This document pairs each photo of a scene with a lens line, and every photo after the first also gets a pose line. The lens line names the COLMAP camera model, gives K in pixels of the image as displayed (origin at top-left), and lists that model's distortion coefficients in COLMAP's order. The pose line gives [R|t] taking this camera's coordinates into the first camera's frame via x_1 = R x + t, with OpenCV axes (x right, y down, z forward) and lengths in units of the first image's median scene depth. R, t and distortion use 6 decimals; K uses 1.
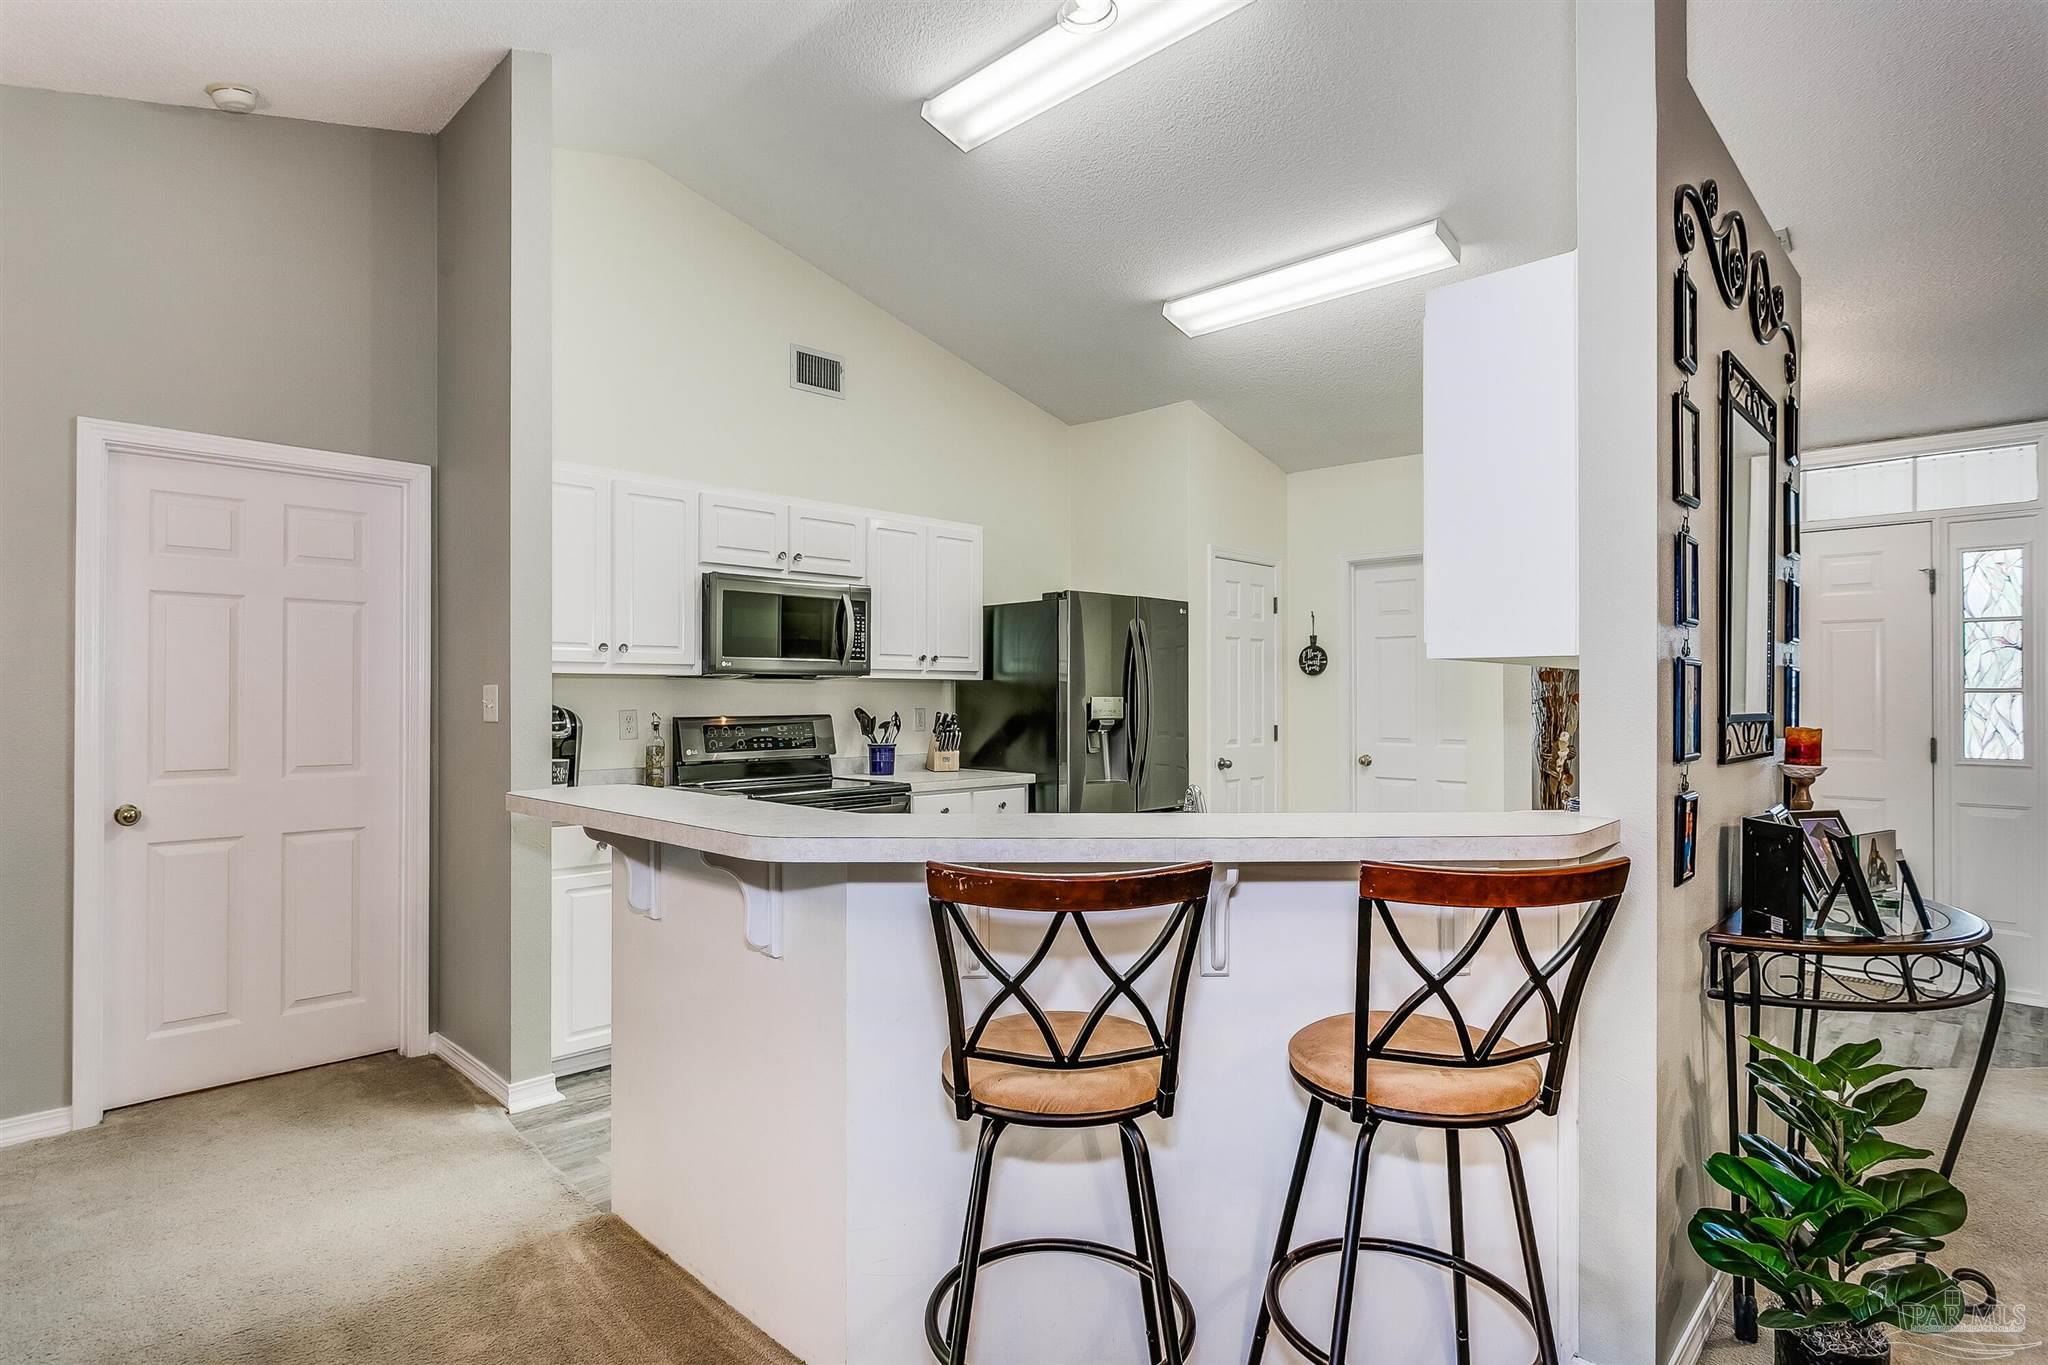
lens RADIAL K [[1068.0, 0, 1021.5], [0, 1068.0, 685.6], [0, 0, 1]] dist [0.001100, 0.000054]
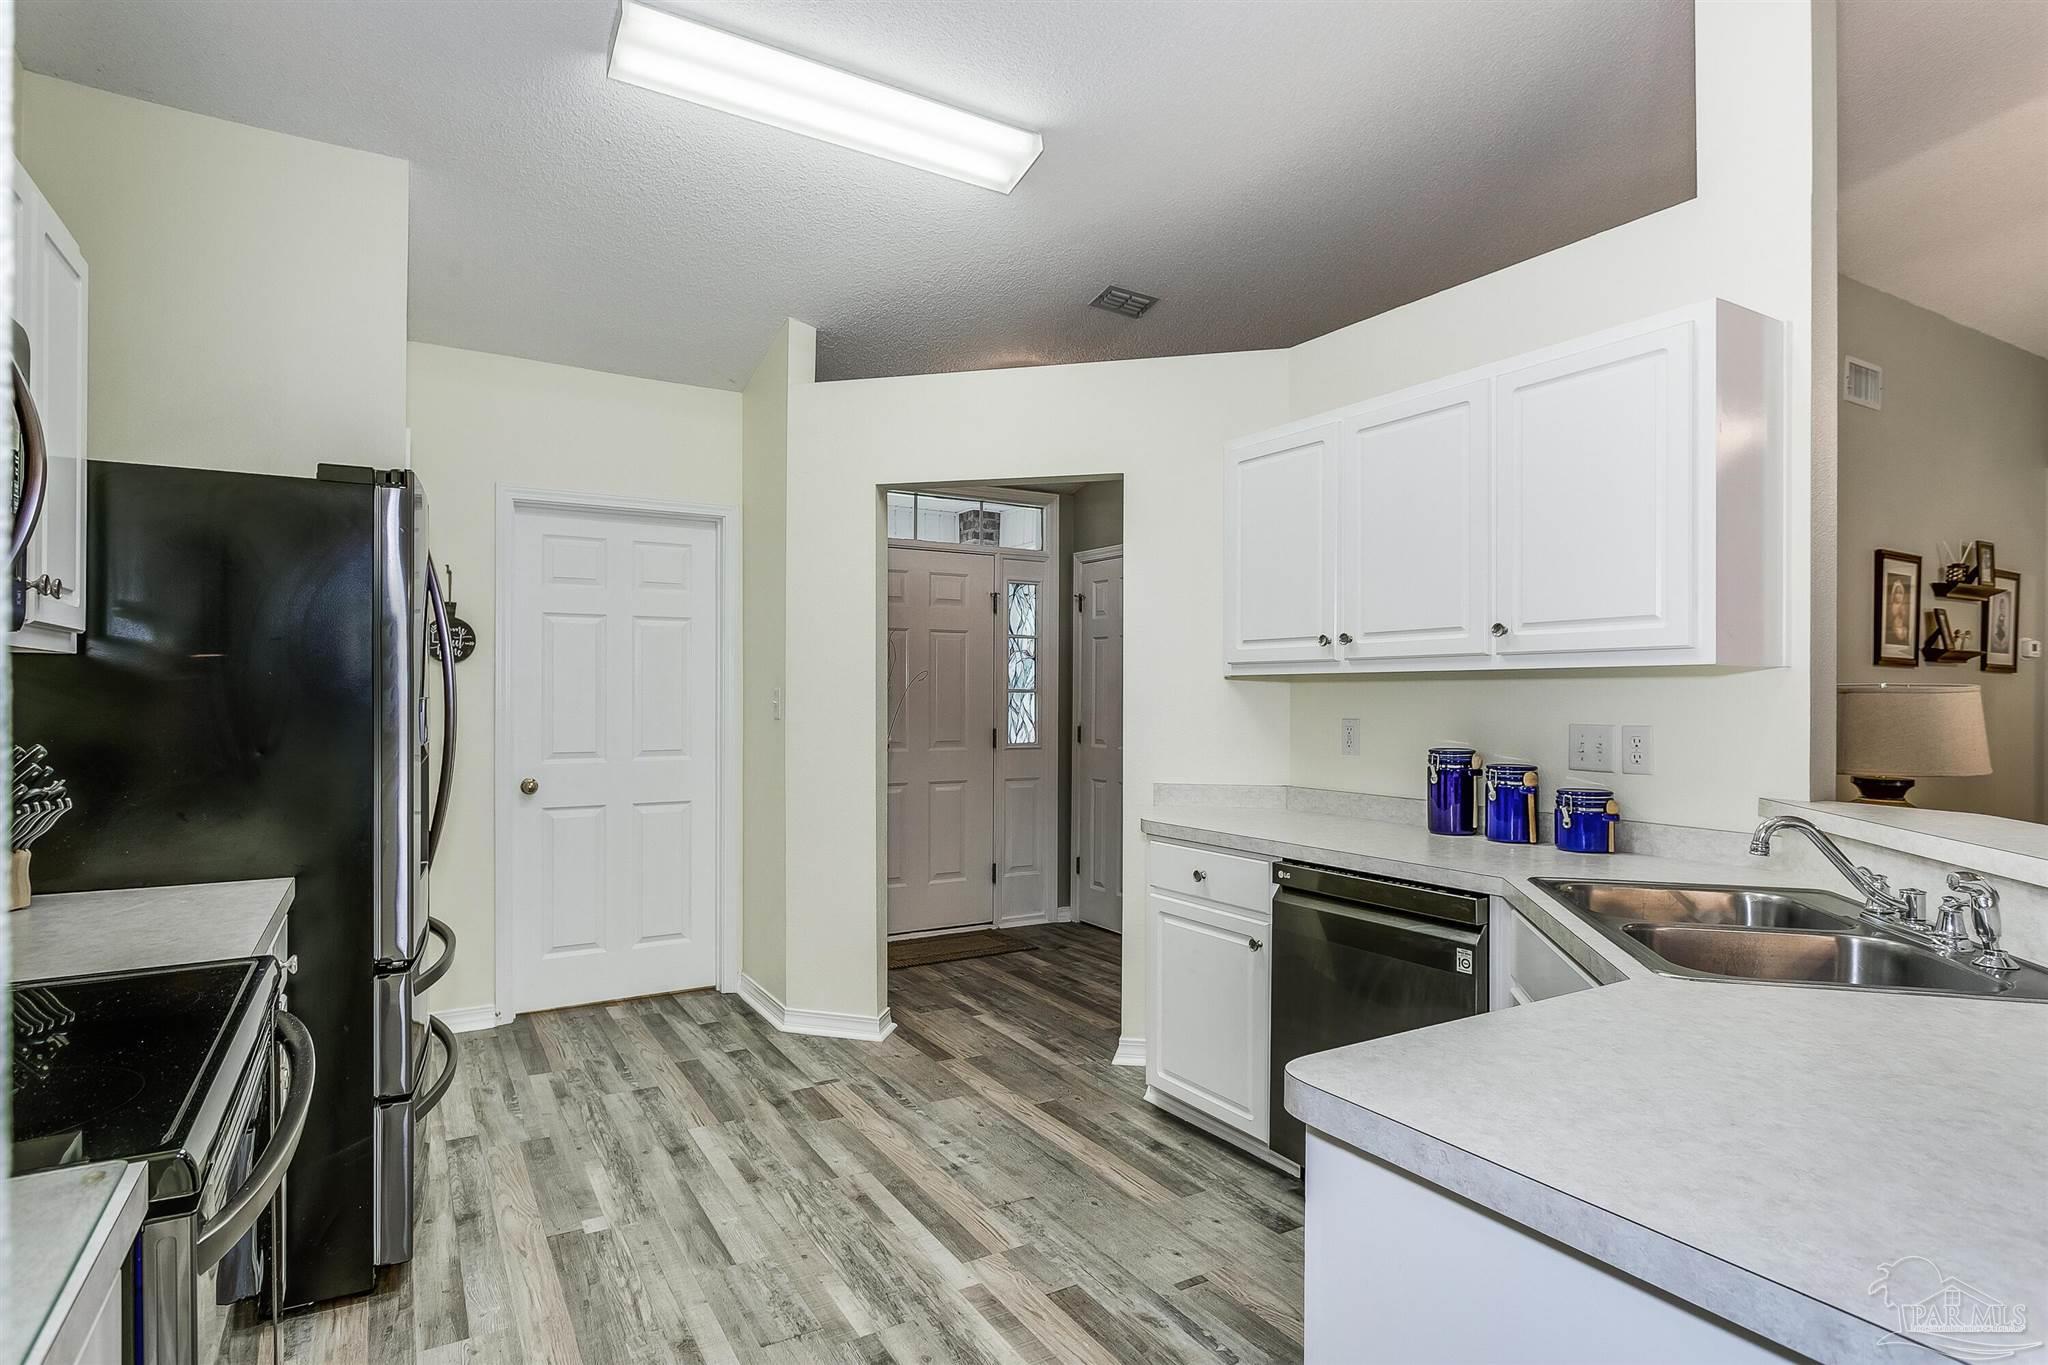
lens RADIAL K [[1068.0, 0, 1022.9], [0, 1068.0, 695.6], [0, 0, 1]] dist [0.001100, 0.000054]
pose [[0.249564, 0.001373, 0.968357, -0.362443], [-0.007906, 0.999969, 0.000619, 0.009431], [-0.968326, -0.007810, 0.249567, 0.668719]]
